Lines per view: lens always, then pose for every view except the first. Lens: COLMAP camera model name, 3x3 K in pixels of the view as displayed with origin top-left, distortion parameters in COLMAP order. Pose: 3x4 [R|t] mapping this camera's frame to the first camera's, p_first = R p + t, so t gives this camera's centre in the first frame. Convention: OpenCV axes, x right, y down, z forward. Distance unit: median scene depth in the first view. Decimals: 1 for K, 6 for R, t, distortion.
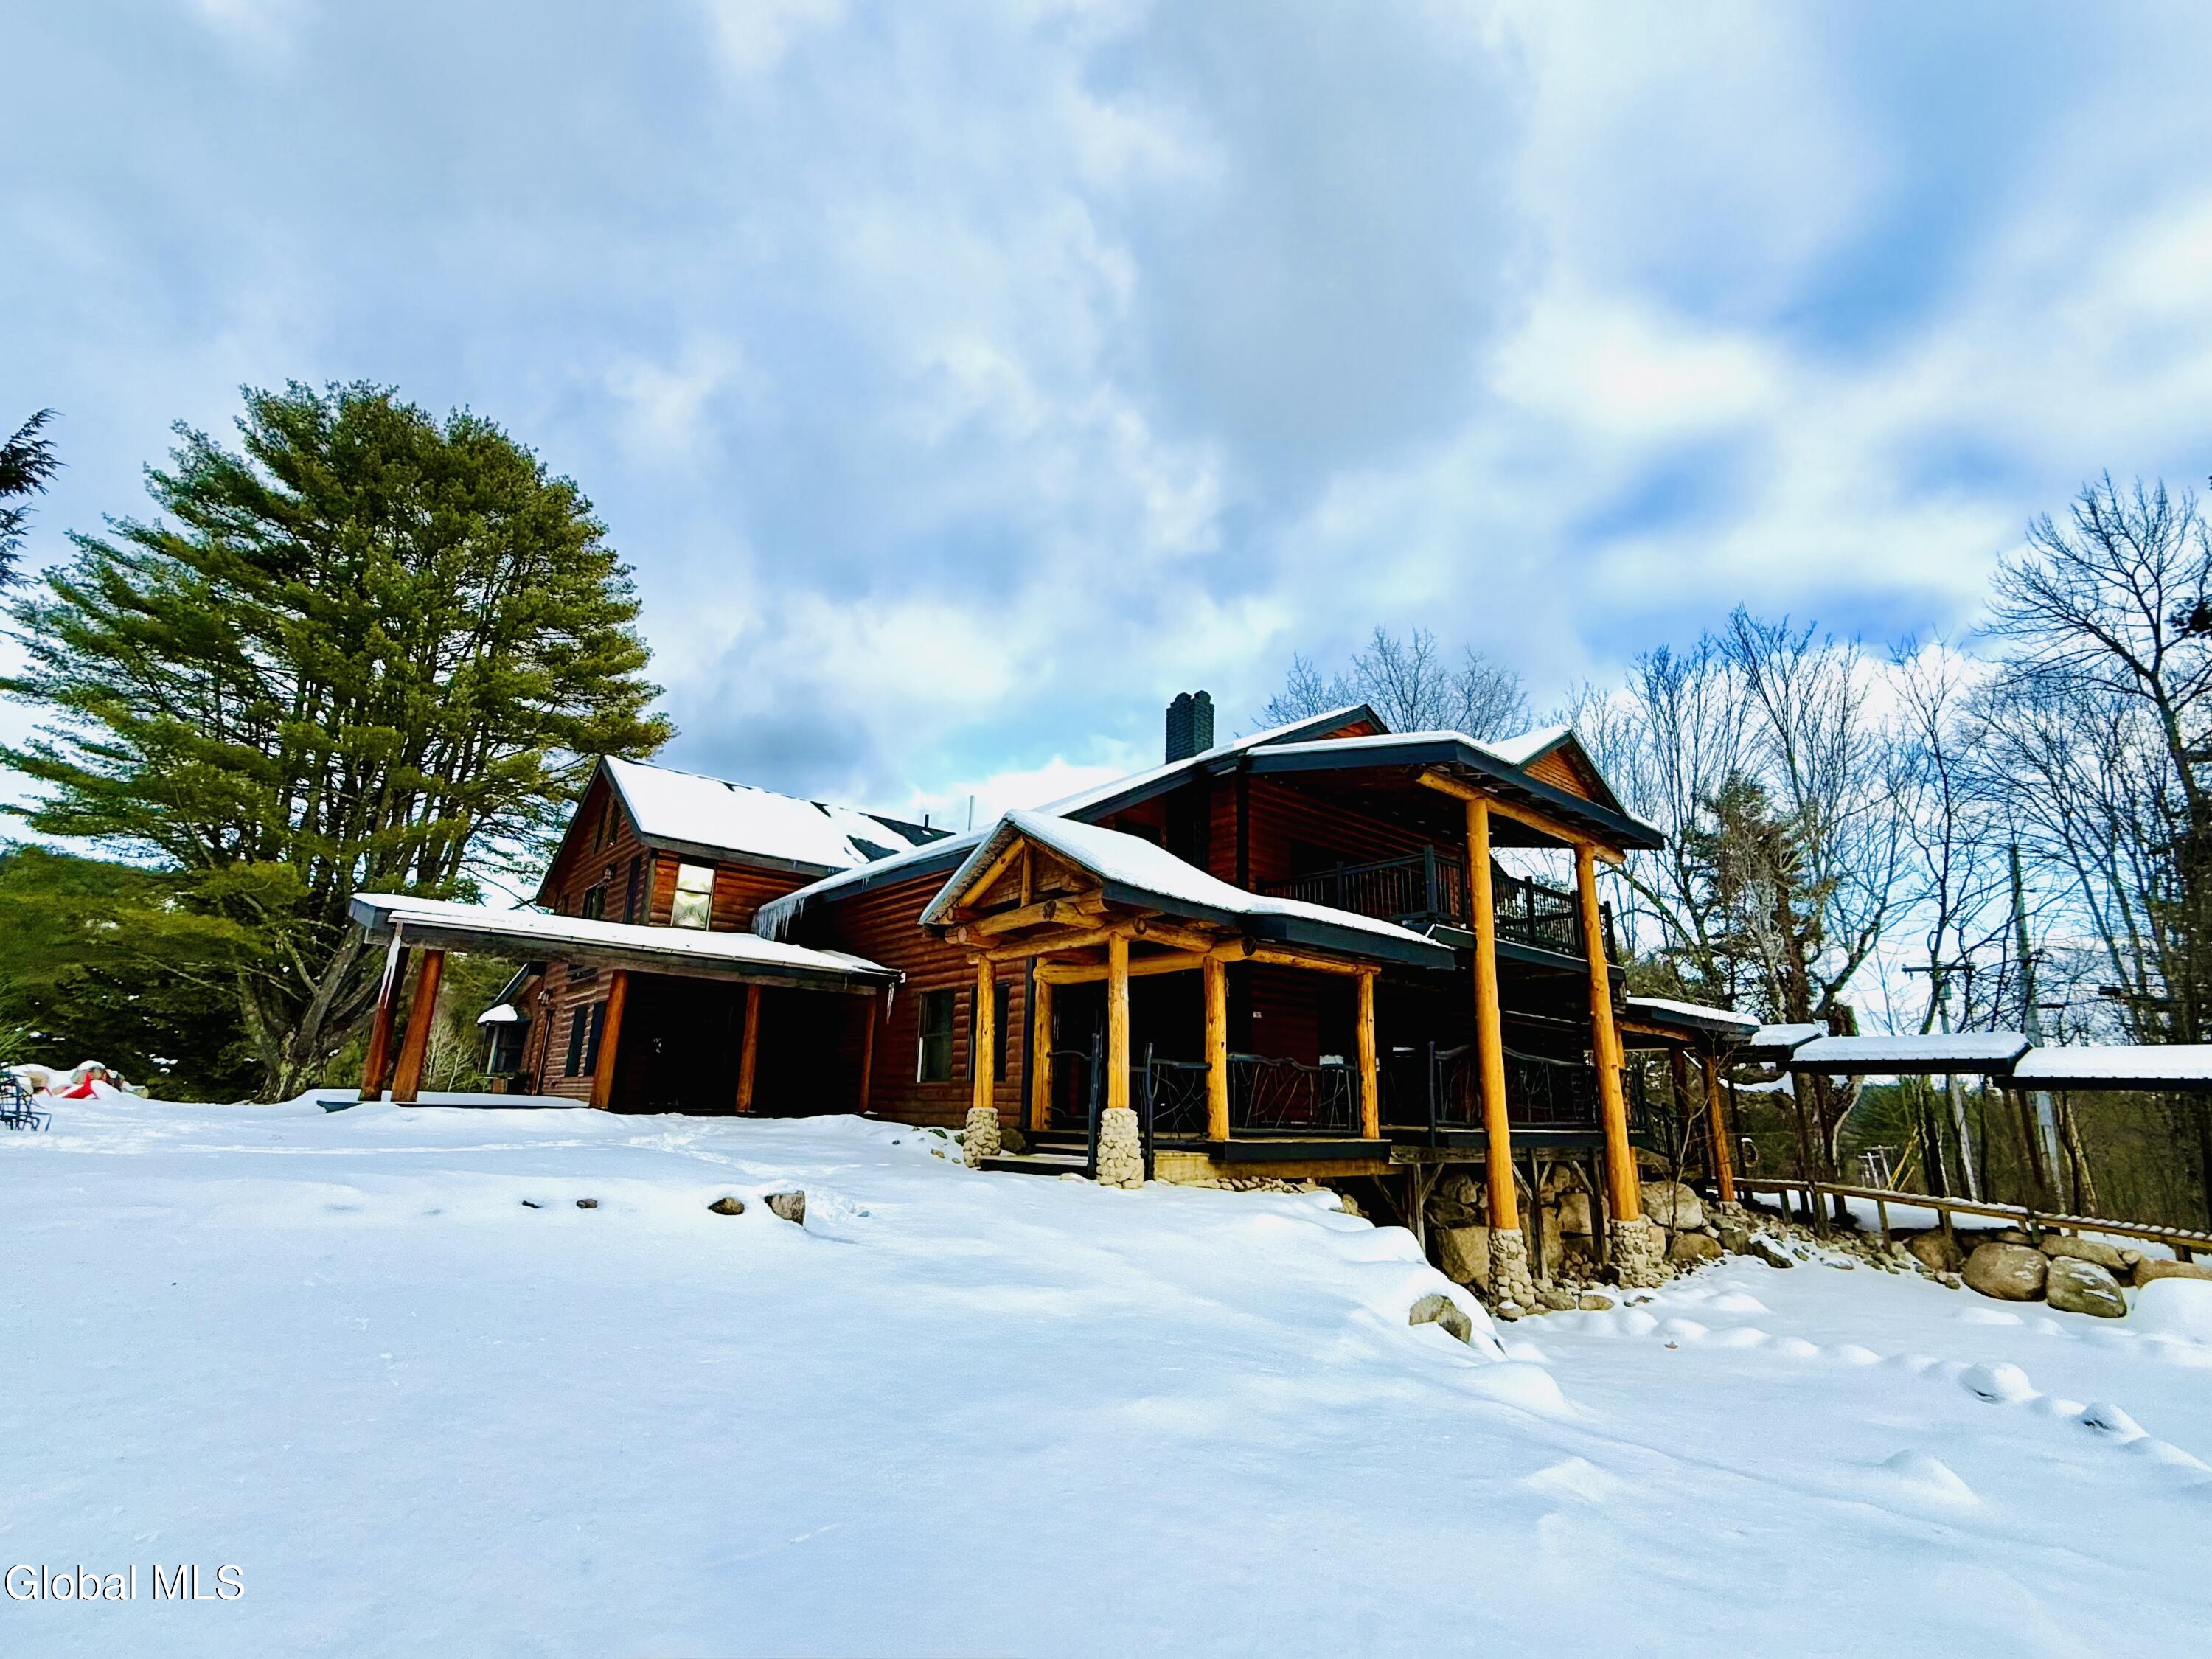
lens RADIAL K [[1065.2, 0, 1106.0], [0, 1065.2, 829.5], [0, 0, 1]] dist [0.000711, 0.000463]
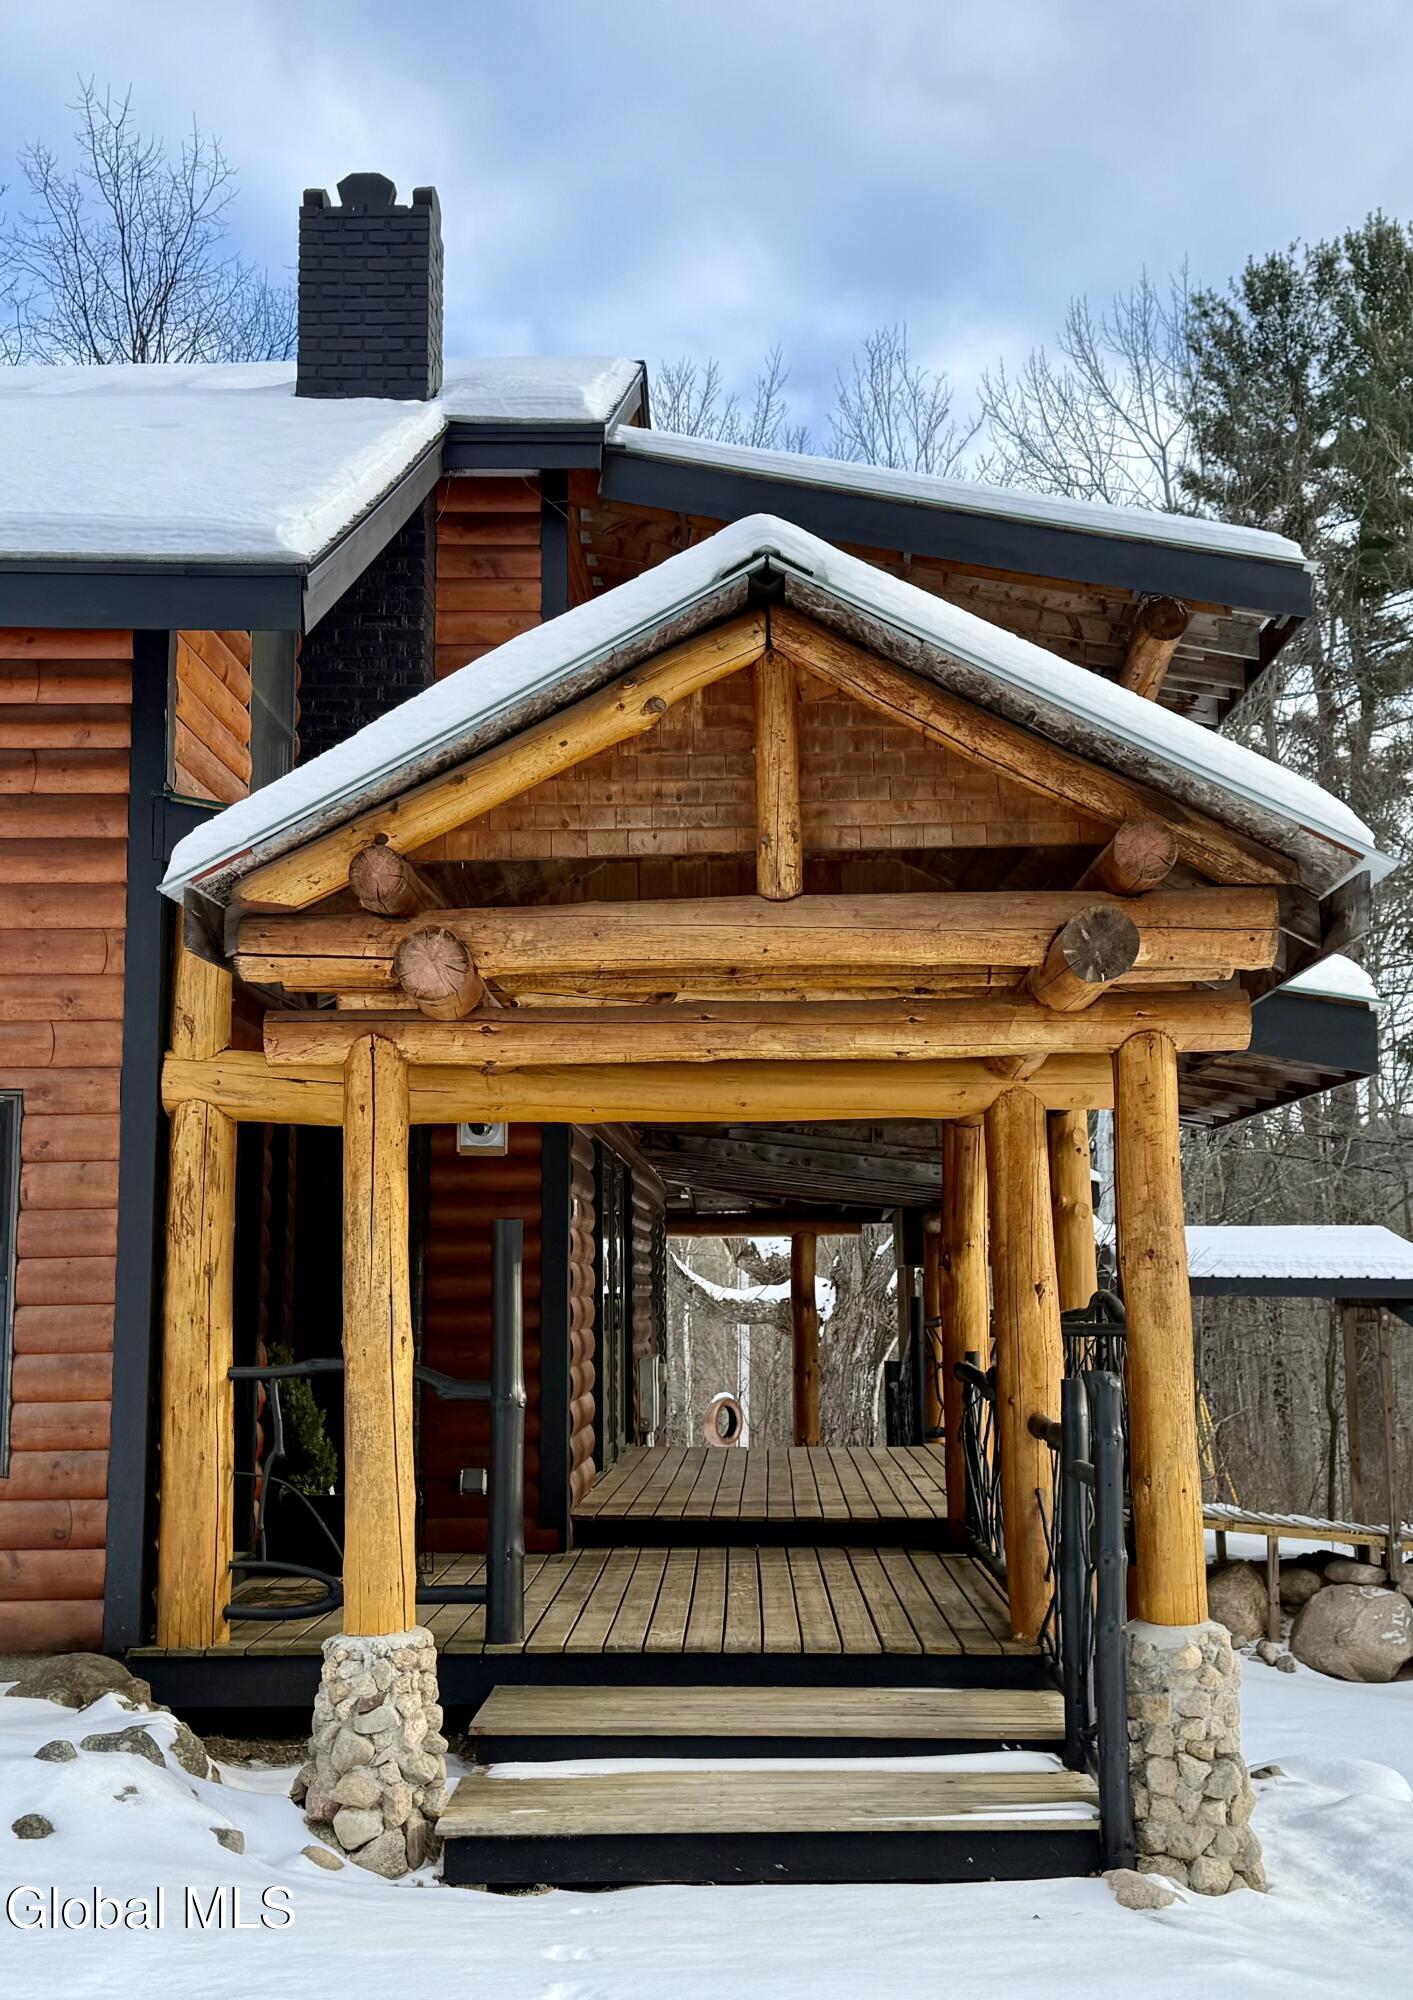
lens RADIAL K [[2293.3, 0, 706.5], [0, 2293.3, 1000.0], [0, 0, 1]] dist [0.139286, -0.002503]
pose [[0.684408, 0.065095, 0.726187, -0.294259], [-0.166051, 0.983748, 0.068315, 0.036924], [-0.709938, -0.167340, 0.684095, 0.359154]]
